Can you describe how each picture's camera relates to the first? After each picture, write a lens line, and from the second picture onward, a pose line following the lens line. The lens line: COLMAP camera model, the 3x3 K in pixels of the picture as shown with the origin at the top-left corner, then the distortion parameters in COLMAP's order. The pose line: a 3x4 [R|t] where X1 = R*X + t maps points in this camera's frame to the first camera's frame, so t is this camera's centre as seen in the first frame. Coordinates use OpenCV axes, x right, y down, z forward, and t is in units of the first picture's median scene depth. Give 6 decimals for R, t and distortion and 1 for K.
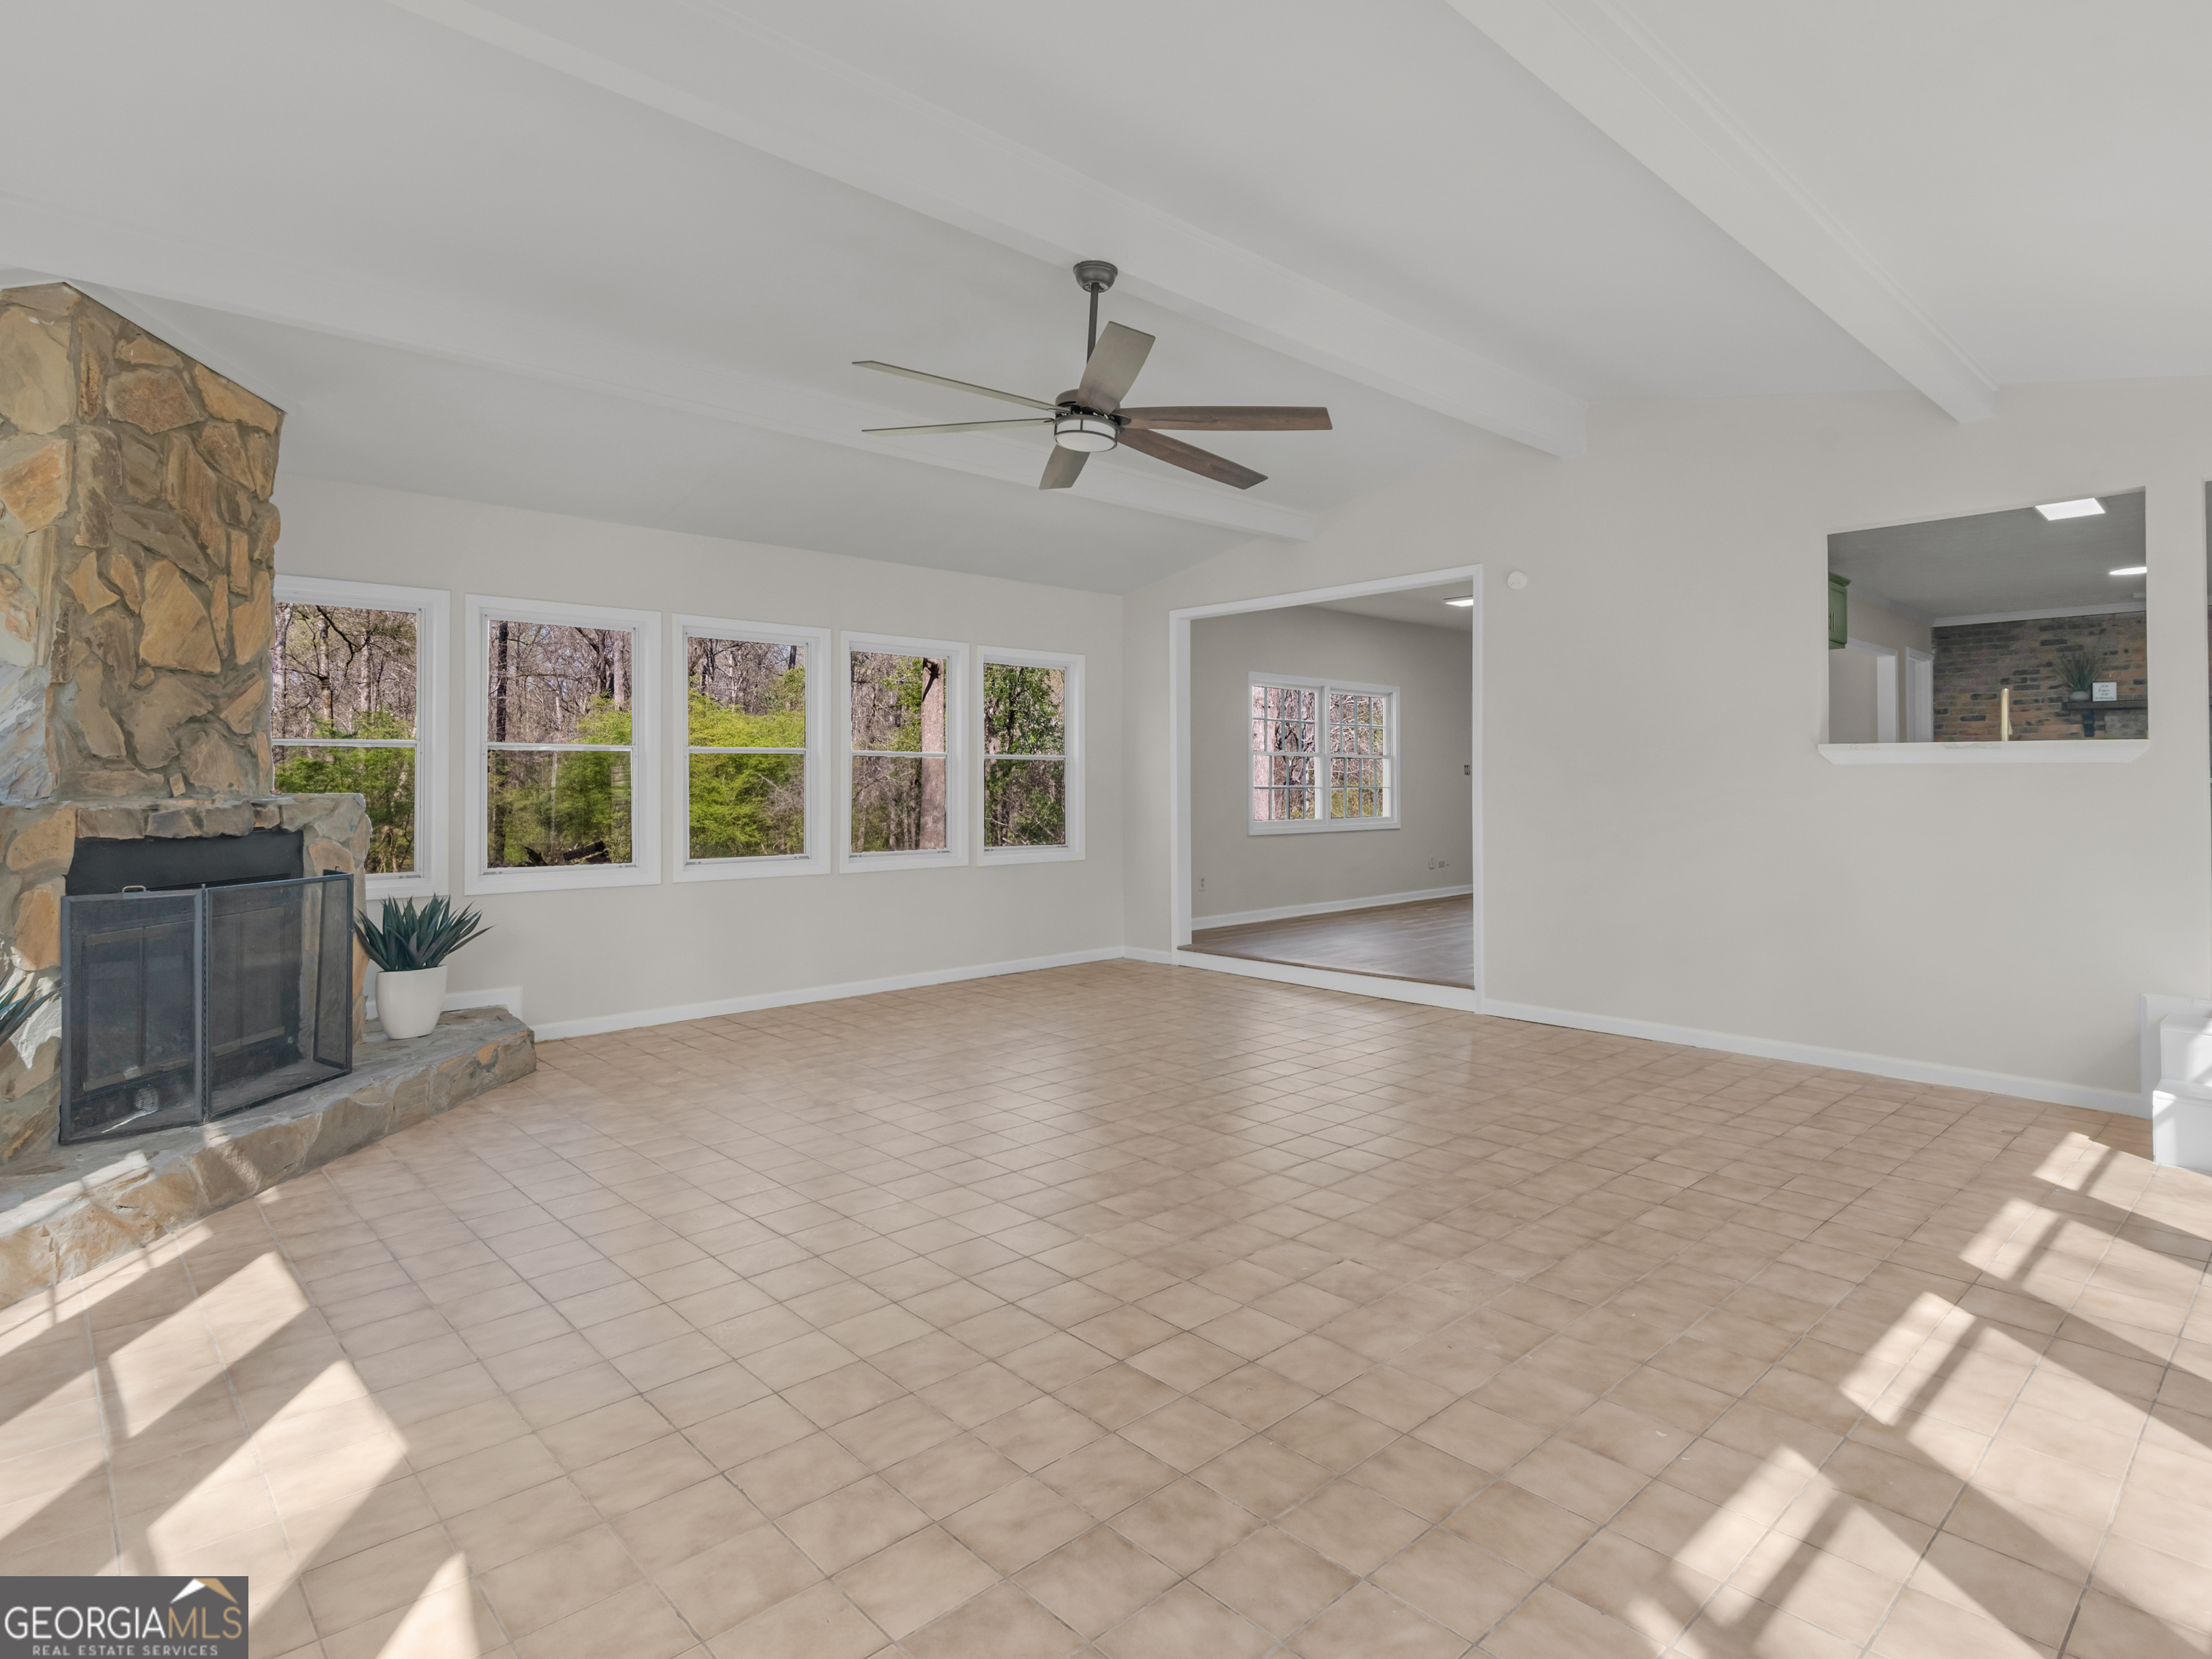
lens RADIAL K [[1214.2, 0, 1098.4], [0, 1214.2, 769.2], [0, 0, 1]] dist [-0.000552, -0.000016]
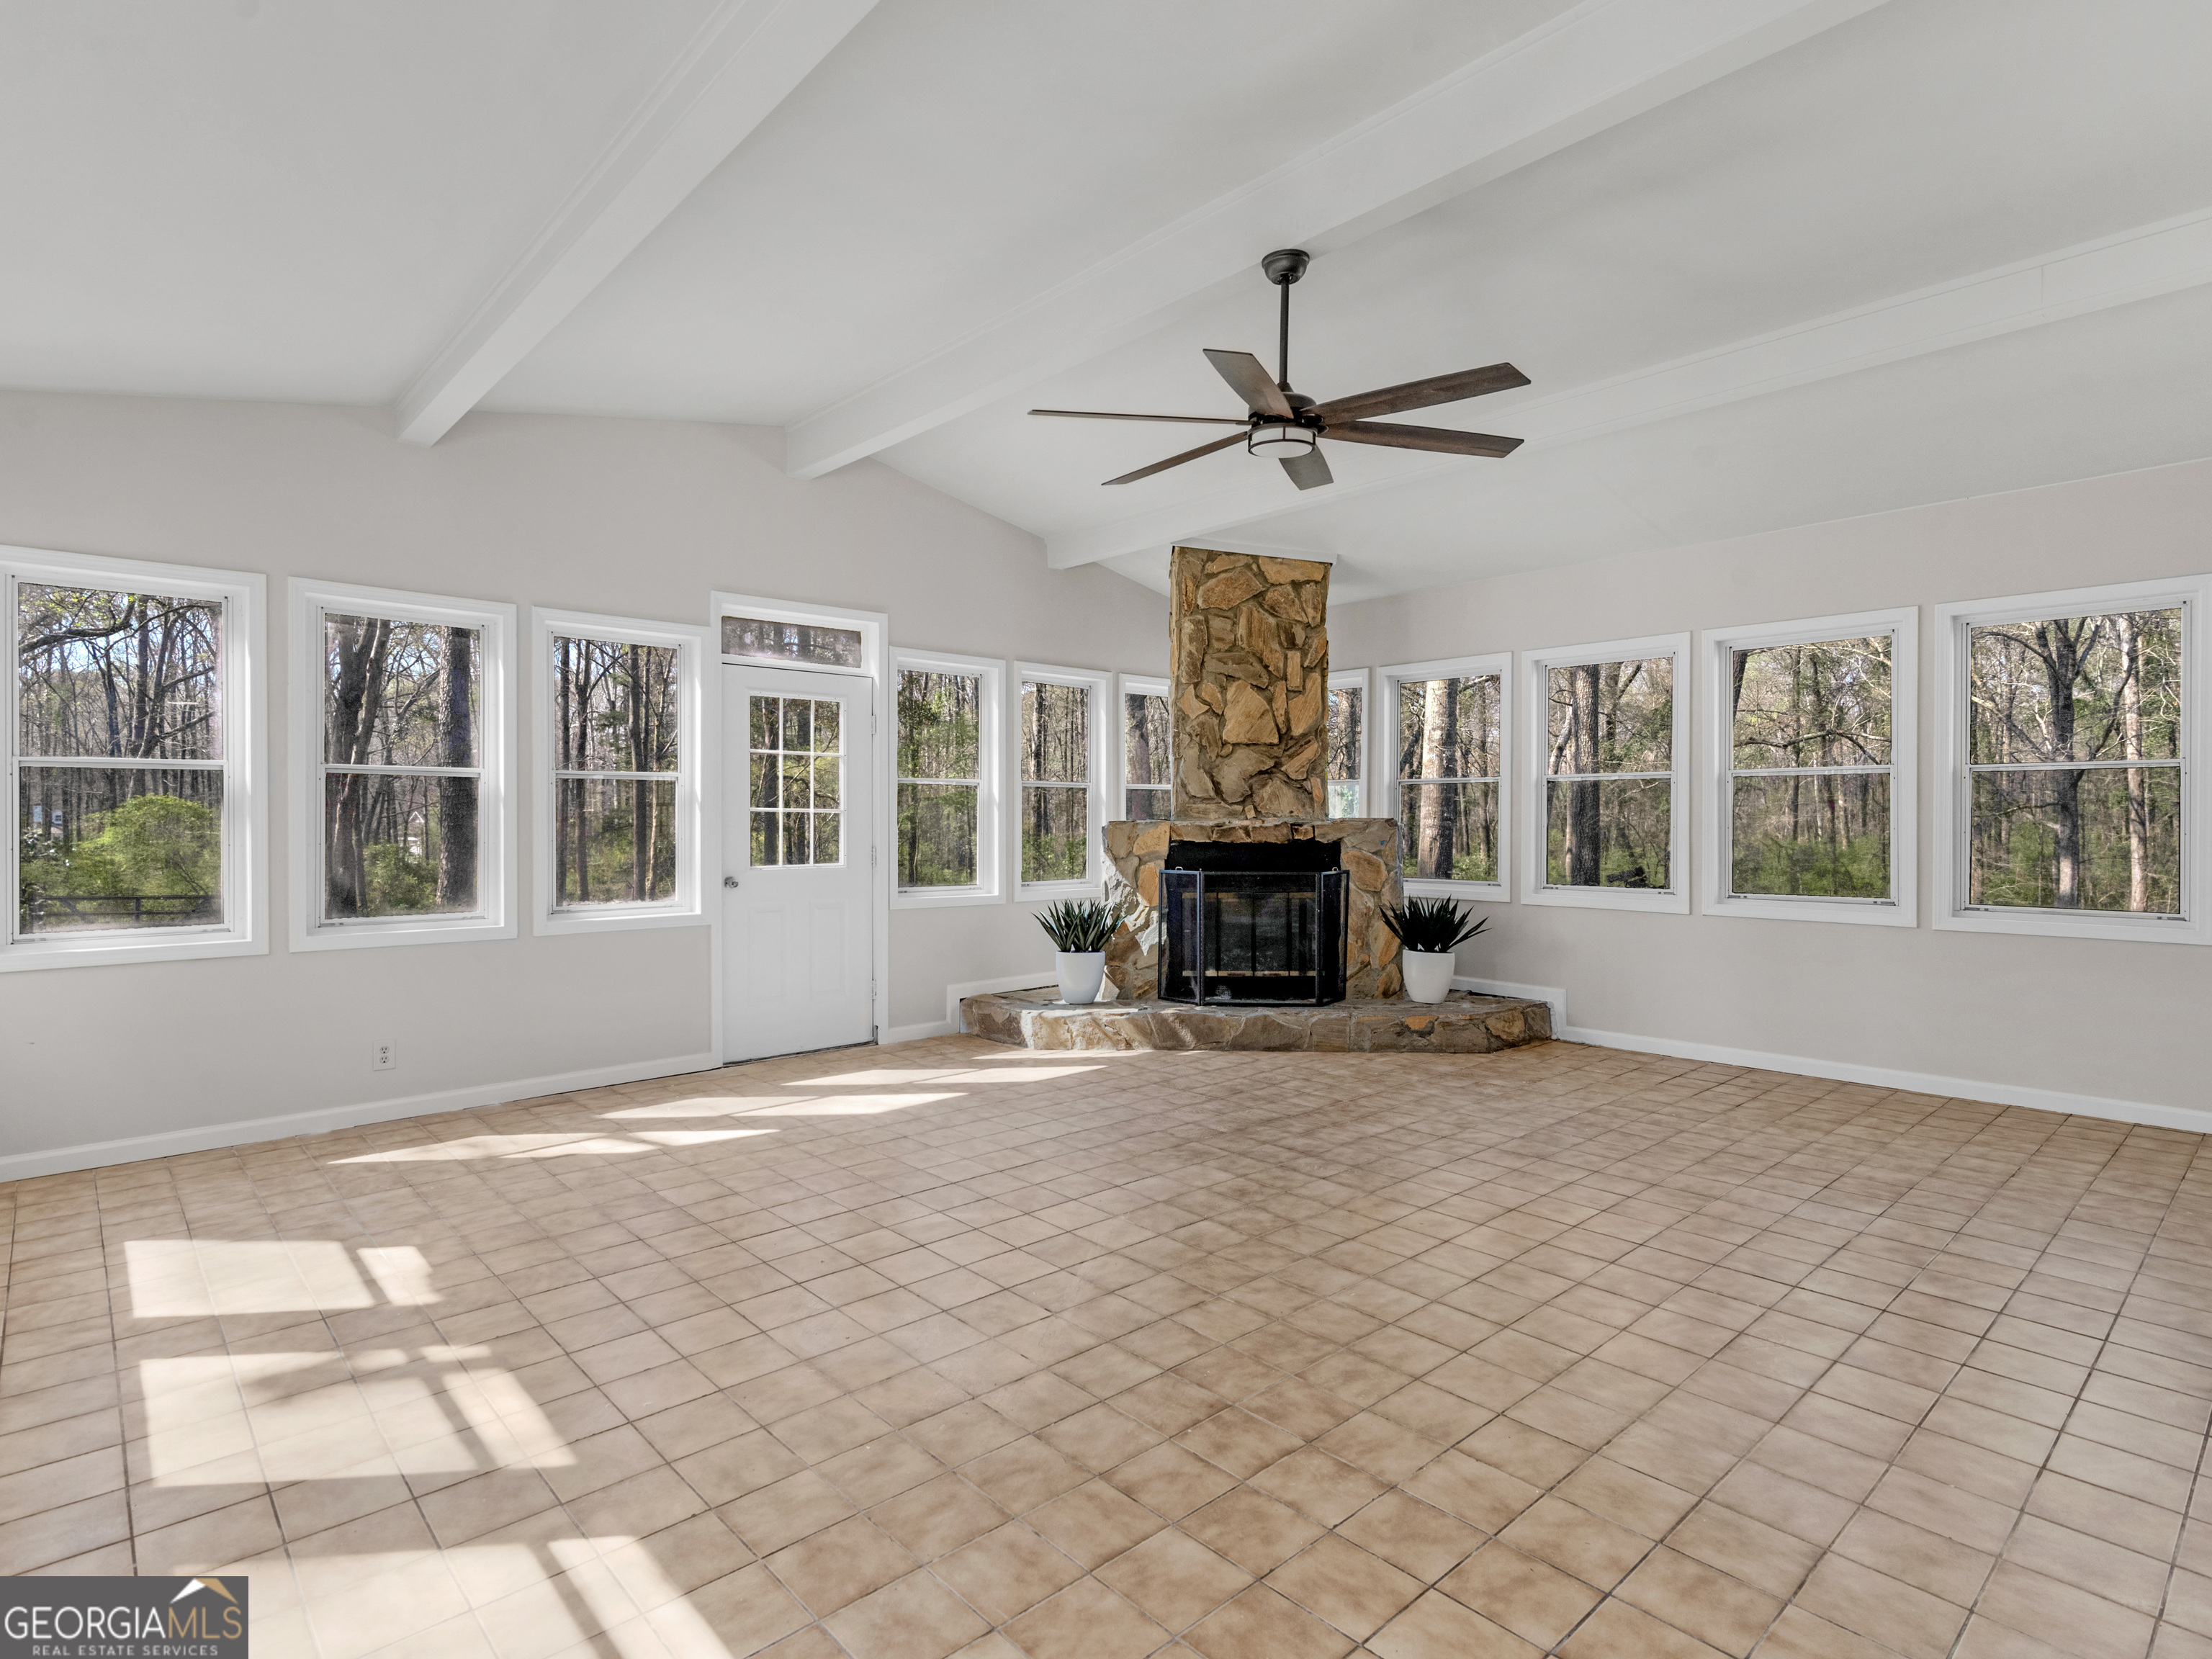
lens RADIAL K [[1169.5, 0, 1112.6], [0, 1169.5, 825.8], [0, 0, 1]] dist [0.003071, -0.000751]
pose [[-0.015153, 0.013894, -0.999789, 0.896937], [0.012921, 0.999823, 0.013699, 0.007839], [0.999802, -0.012711, -0.015330, 0.857878]]
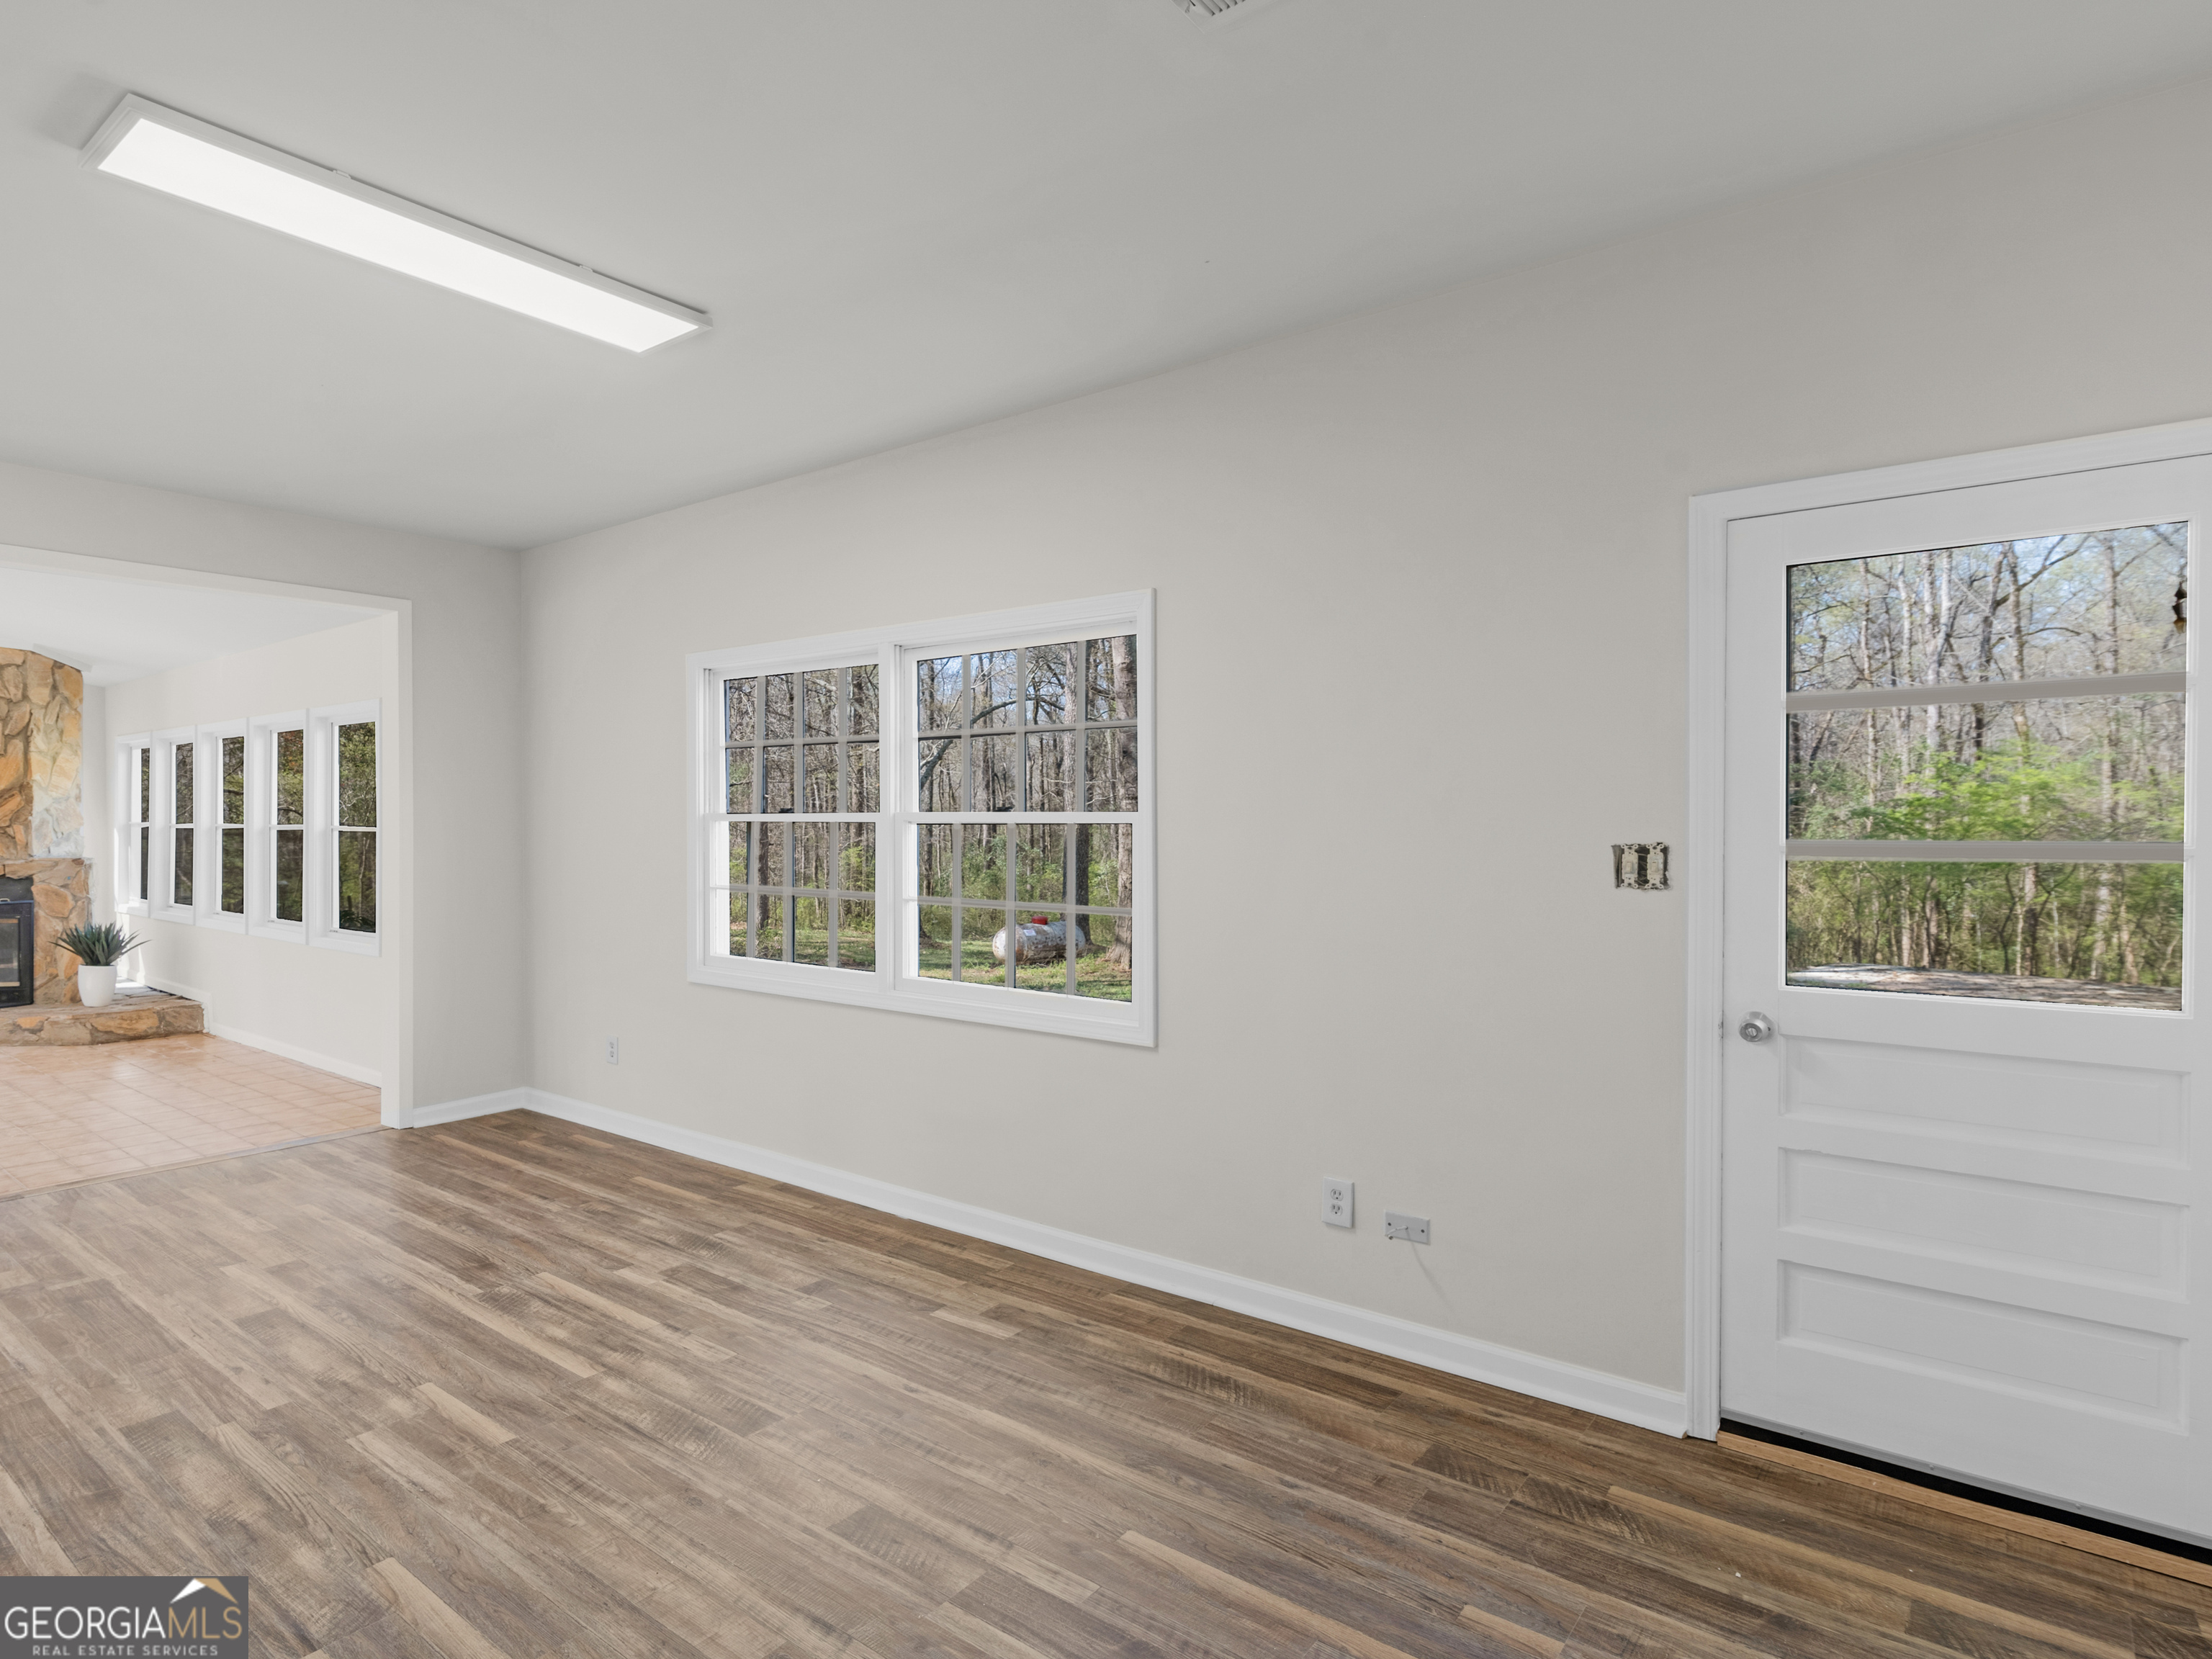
lens RADIAL K [[1169.5, 0, 1112.6], [0, 1169.5, 825.8], [0, 0, 1]] dist [0.003071, -0.000751]
pose [[0.173618, 0.002876, -0.984809, 1.575928], [0.004675, 0.999982, 0.003745, -0.031370], [0.984802, -0.005254, 0.173601, 2.651303]]
